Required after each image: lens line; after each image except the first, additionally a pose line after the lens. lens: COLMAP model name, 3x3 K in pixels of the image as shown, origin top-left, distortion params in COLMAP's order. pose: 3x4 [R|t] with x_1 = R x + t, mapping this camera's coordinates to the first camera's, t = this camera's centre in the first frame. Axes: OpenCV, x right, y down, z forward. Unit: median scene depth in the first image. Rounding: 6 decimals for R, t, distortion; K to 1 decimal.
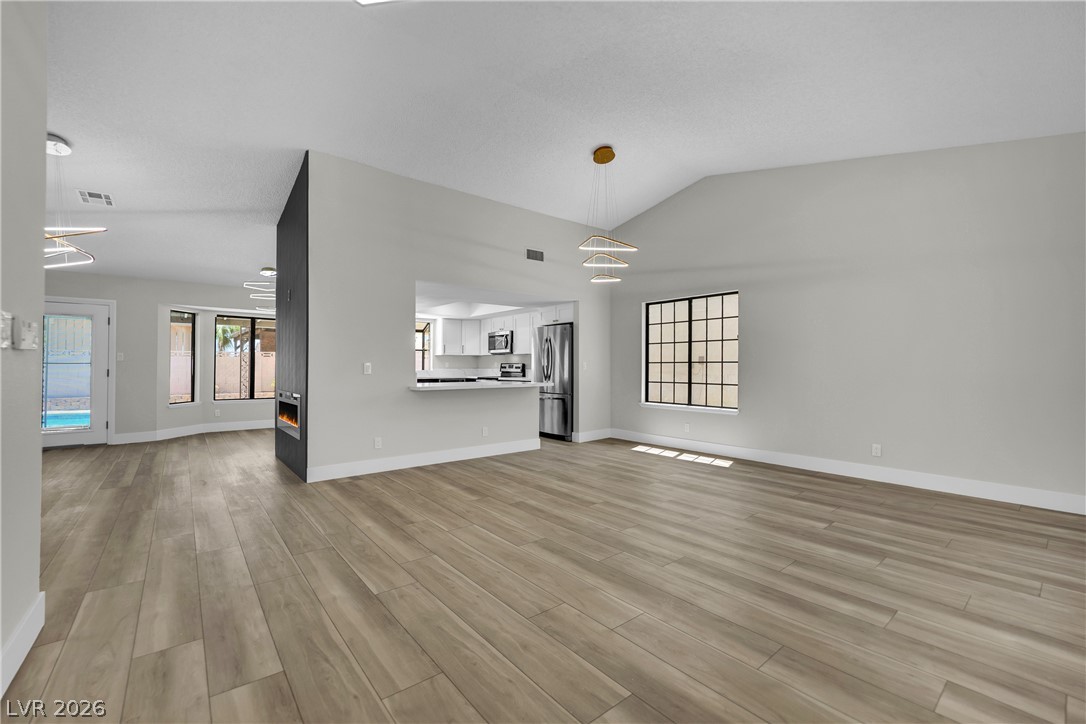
lens RADIAL K [[451.4, 0, 536.7], [0, 451.4, 362.9], [0, 0, 1]] dist [-0.015834, 0.000169]
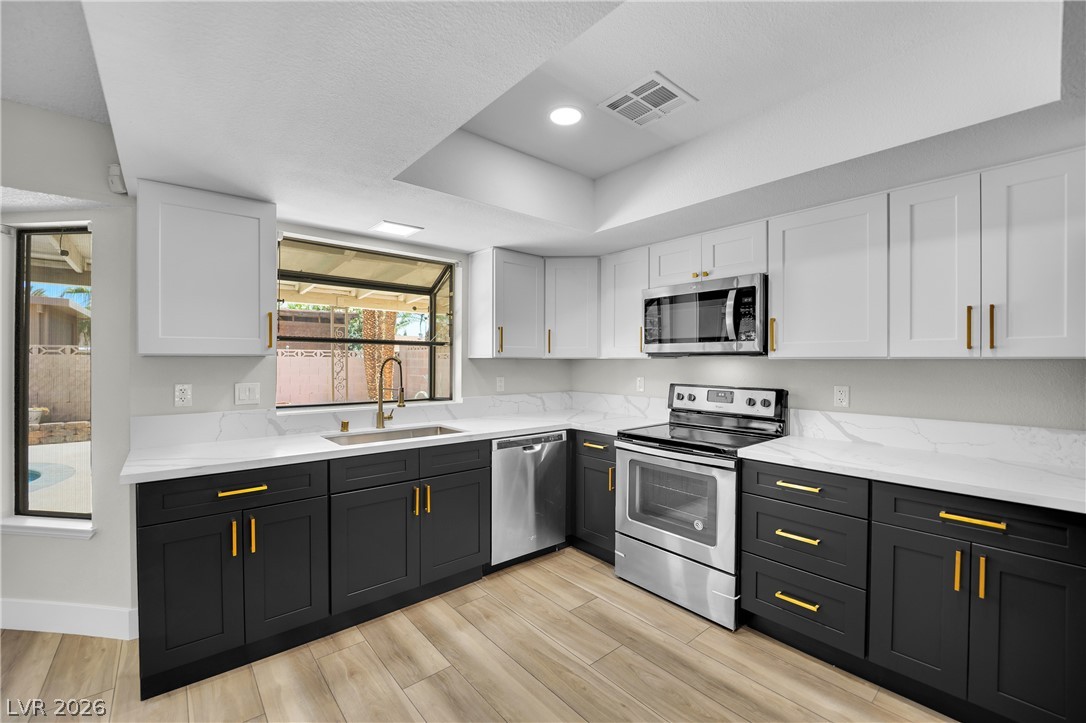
lens RADIAL K [[446.9, 0, 540.2], [0, 446.9, 367.2], [0, 0, 1]] dist [-0.017177, -0.000425]
pose [[0.999486, 0.003038, 0.031929, -0.346318], [-0.003612, 0.999833, 0.017940, -0.031662], [-0.031869, -0.018046, 0.999329, 1.253111]]
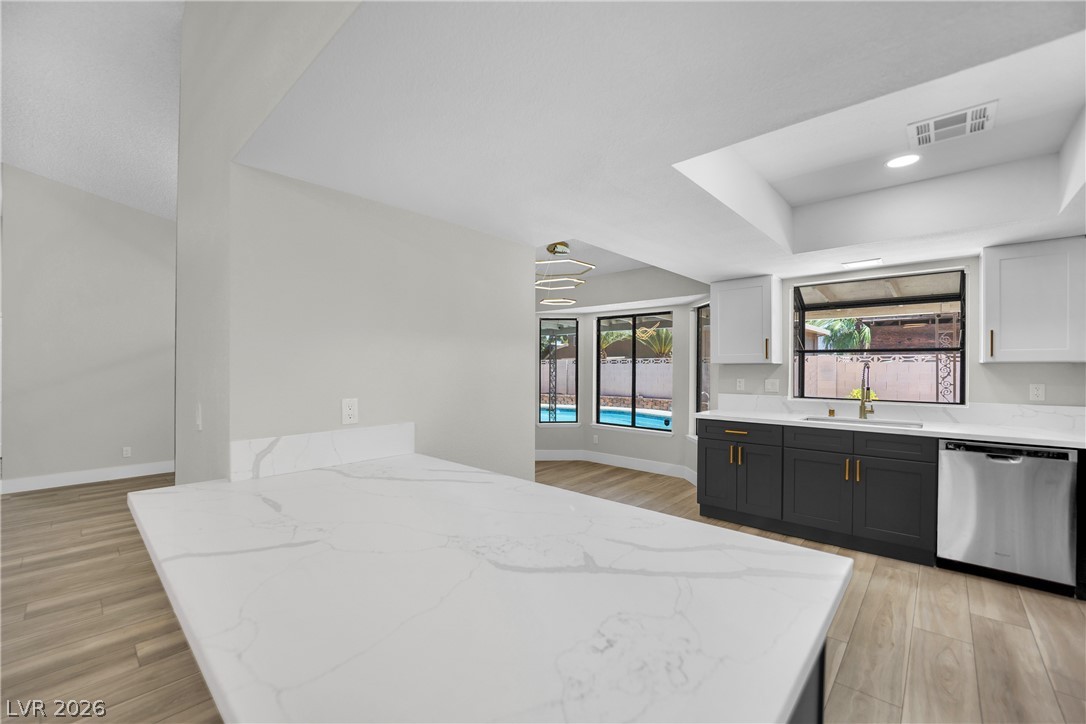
lens RADIAL K [[441.2, 0, 534.7], [0, 441.2, 367.5], [0, 0, 1]] dist [-0.019893, 0.000126]
pose [[0.150315, 0.001983, -0.988636, 0.084644], [0.006448, 0.999975, 0.002986, -0.032256], [0.988617, -0.006823, 0.150298, 1.189475]]
